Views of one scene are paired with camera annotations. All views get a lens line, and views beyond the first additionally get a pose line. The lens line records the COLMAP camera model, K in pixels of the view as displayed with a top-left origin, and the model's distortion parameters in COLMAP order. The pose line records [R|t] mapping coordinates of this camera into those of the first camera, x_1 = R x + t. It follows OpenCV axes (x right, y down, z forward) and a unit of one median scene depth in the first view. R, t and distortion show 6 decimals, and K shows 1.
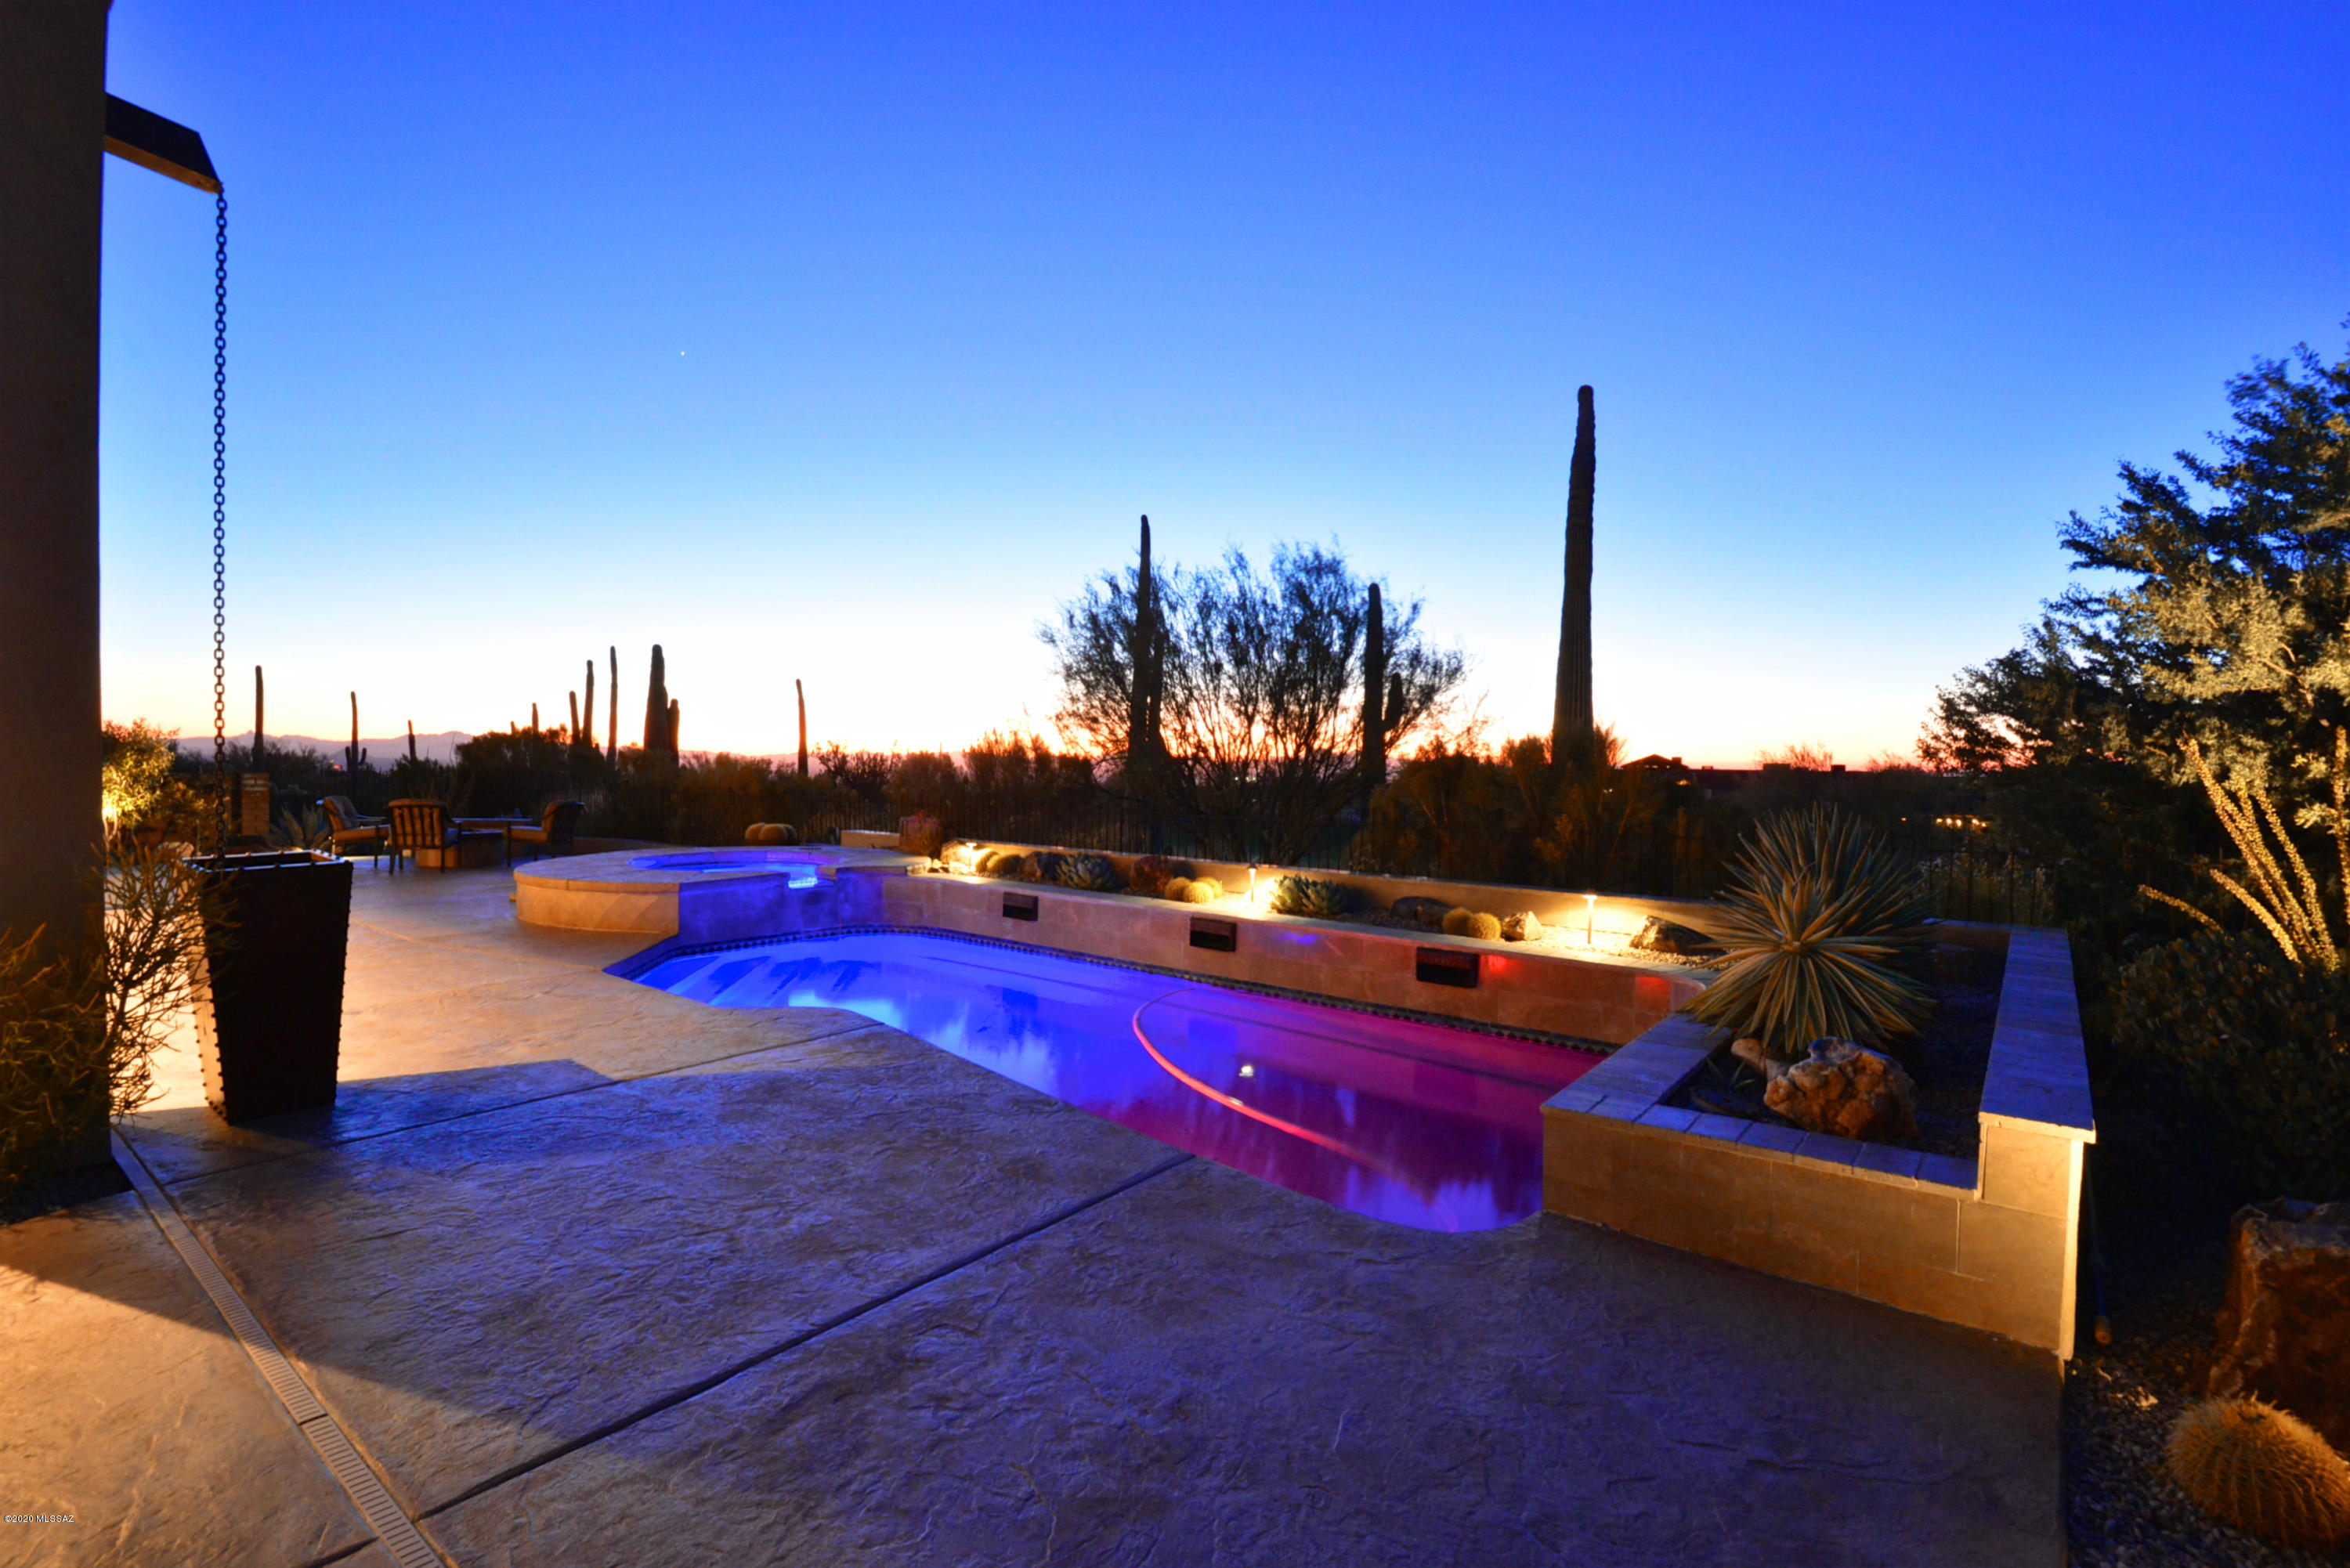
lens RADIAL K [[1092.8, 0, 1175.0], [0, 1092.8, 784.0], [0, 0, 1]] dist [-0.004524, -0.009826]
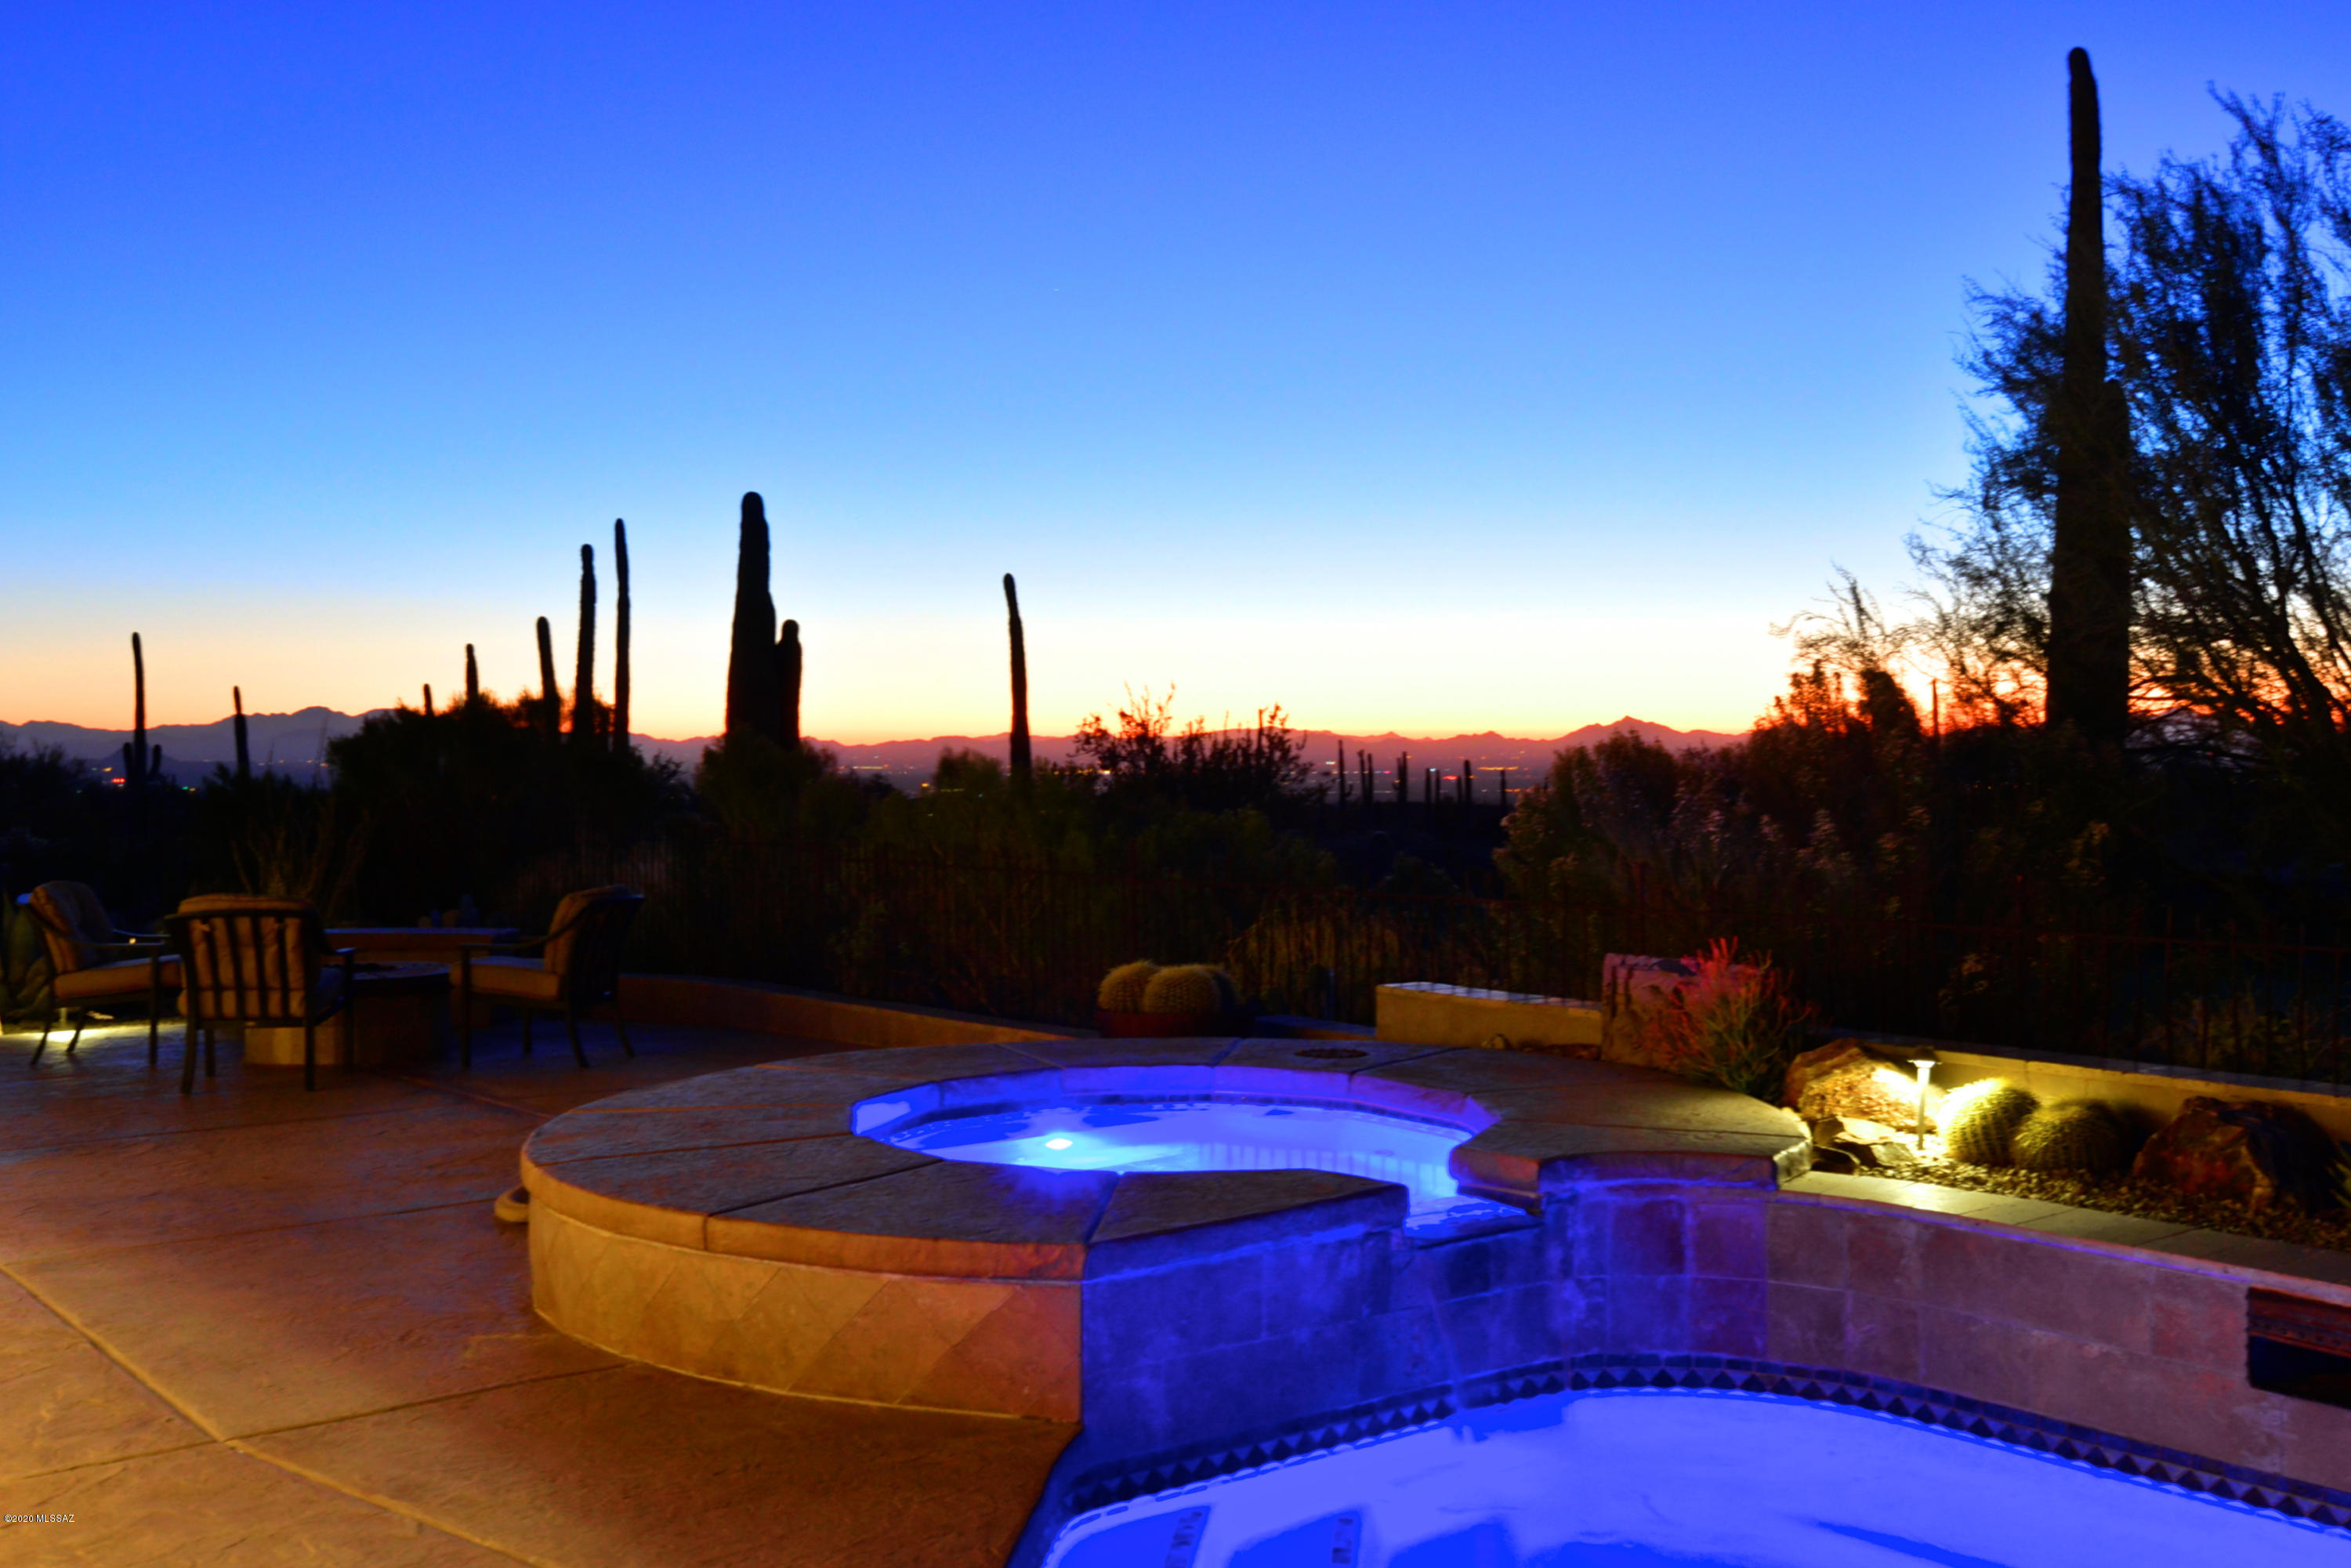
lens RADIAL K [[2368.0, 0, 1175.5], [0, 2368.0, 784.0], [0, 0, 1]] dist [0.004440, 0.006402]
pose [[0.972145, -0.013879, -0.233970, -0.253472], [0.012981, 0.999901, -0.005378, -0.019971], [0.234022, 0.002191, 0.972229, 0.367193]]
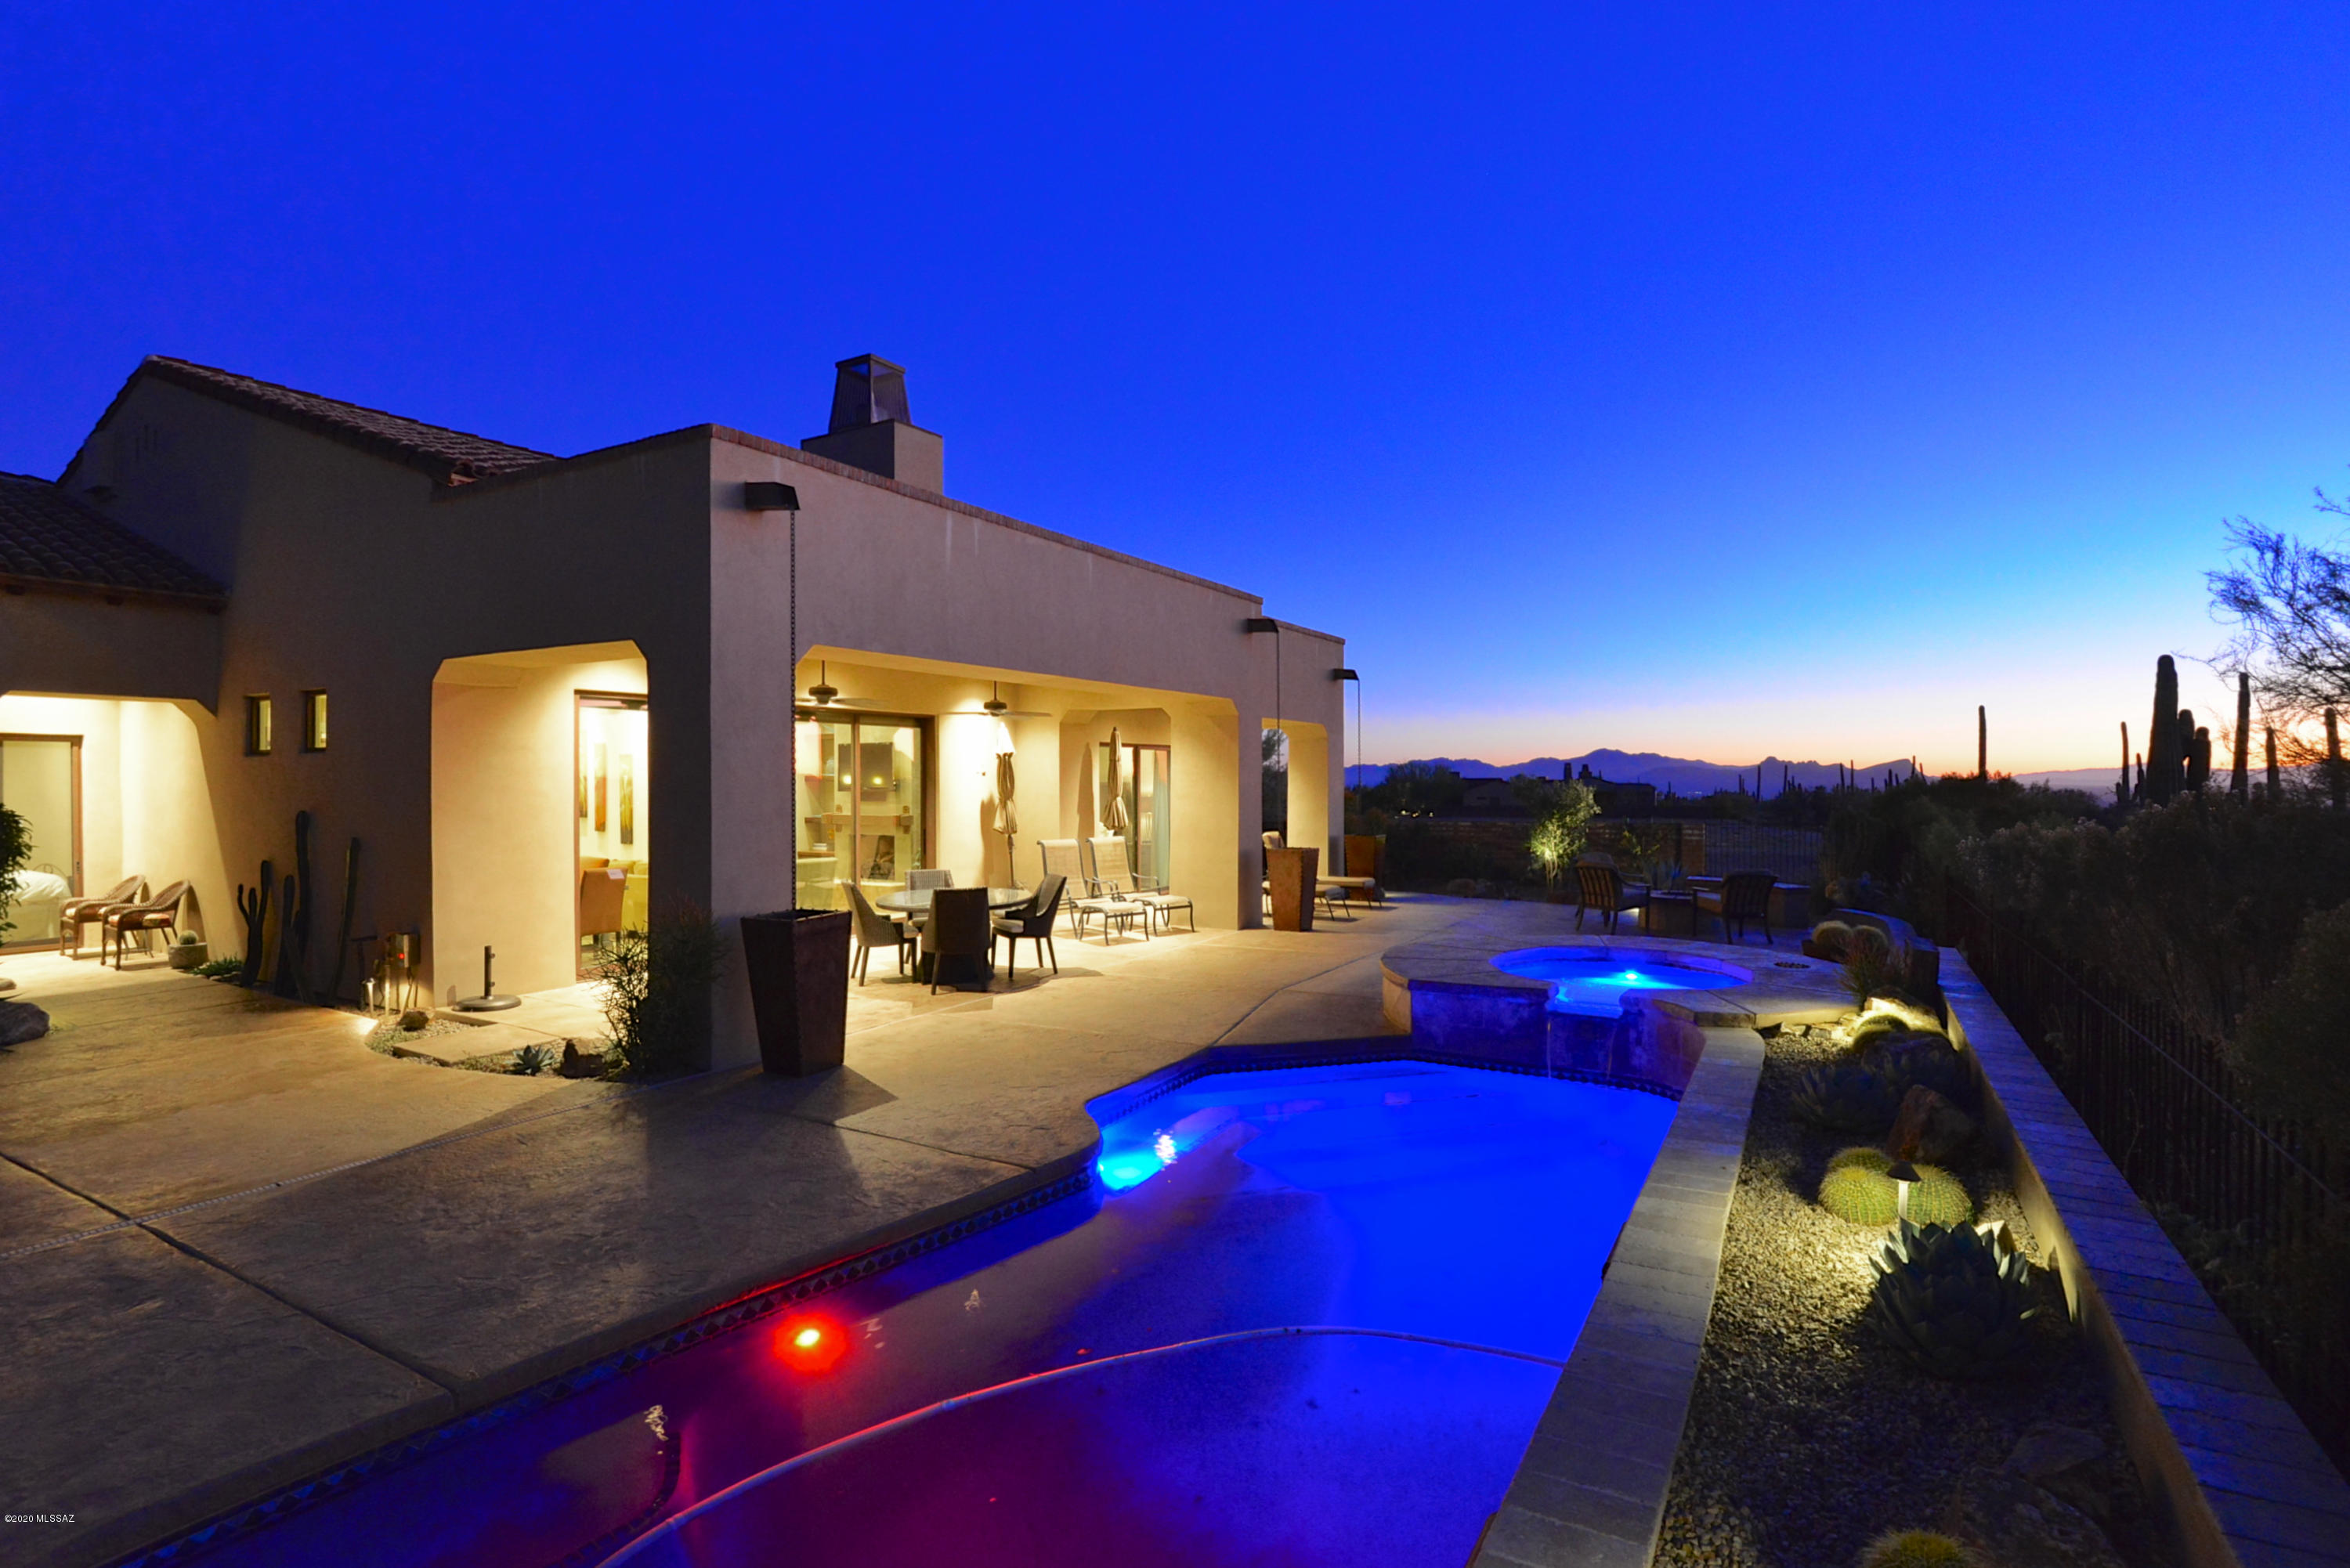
lens RADIAL K [[1105.5, 0, 1175.0], [0, 1105.5, 784.0], [0, 0, 1]] dist [-0.007883, -0.010518]
pose [[0.132254, -0.010474, -0.991160, 0.384545], [-0.016955, 0.999774, -0.012827, -0.050248], [0.991071, 0.018502, 0.132047, 0.595717]]
